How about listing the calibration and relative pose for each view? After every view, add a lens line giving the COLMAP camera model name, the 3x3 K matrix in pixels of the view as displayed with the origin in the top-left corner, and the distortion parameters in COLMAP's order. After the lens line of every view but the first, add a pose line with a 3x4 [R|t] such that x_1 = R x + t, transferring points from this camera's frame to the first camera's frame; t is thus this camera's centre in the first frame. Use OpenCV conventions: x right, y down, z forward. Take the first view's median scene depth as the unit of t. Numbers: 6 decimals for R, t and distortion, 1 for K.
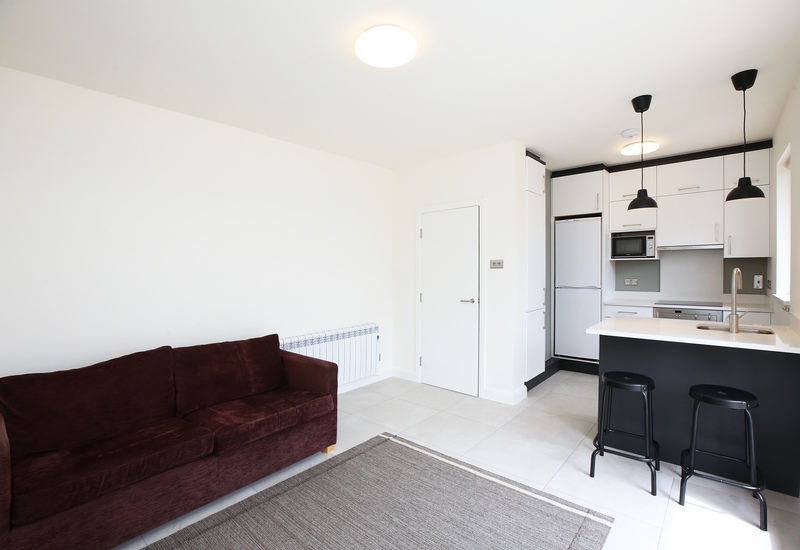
lens RADIAL K [[382.6, 0, 398.8], [0, 382.6, 261.8], [0, 0, 1]] dist [-0.000528, 0.000115]
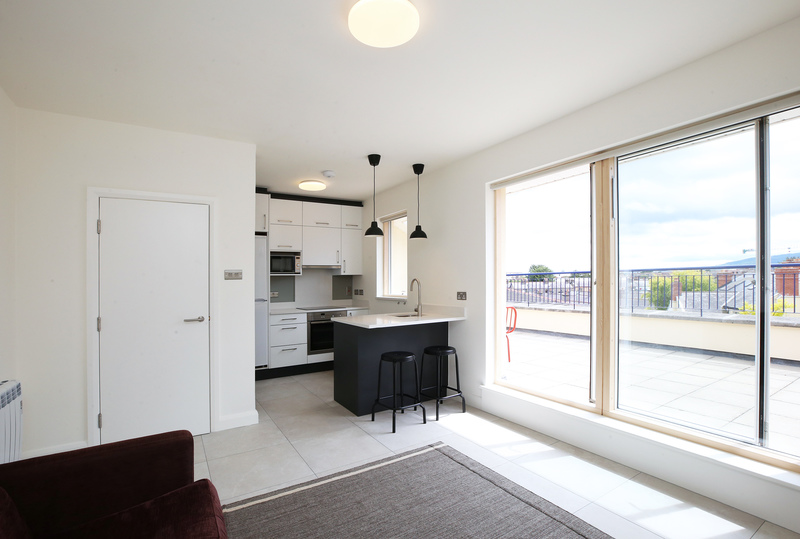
lens RADIAL K [[366.7, 0, 398.4], [0, 366.7, 285.4], [0, 0, 1]] dist [-0.001035, 0.000004]
pose [[0.305958, -0.002277, 0.952042, -0.438671], [0.002185, 0.999996, 0.001690, 0.029519], [-0.952043, 0.001563, 0.305961, 0.368981]]
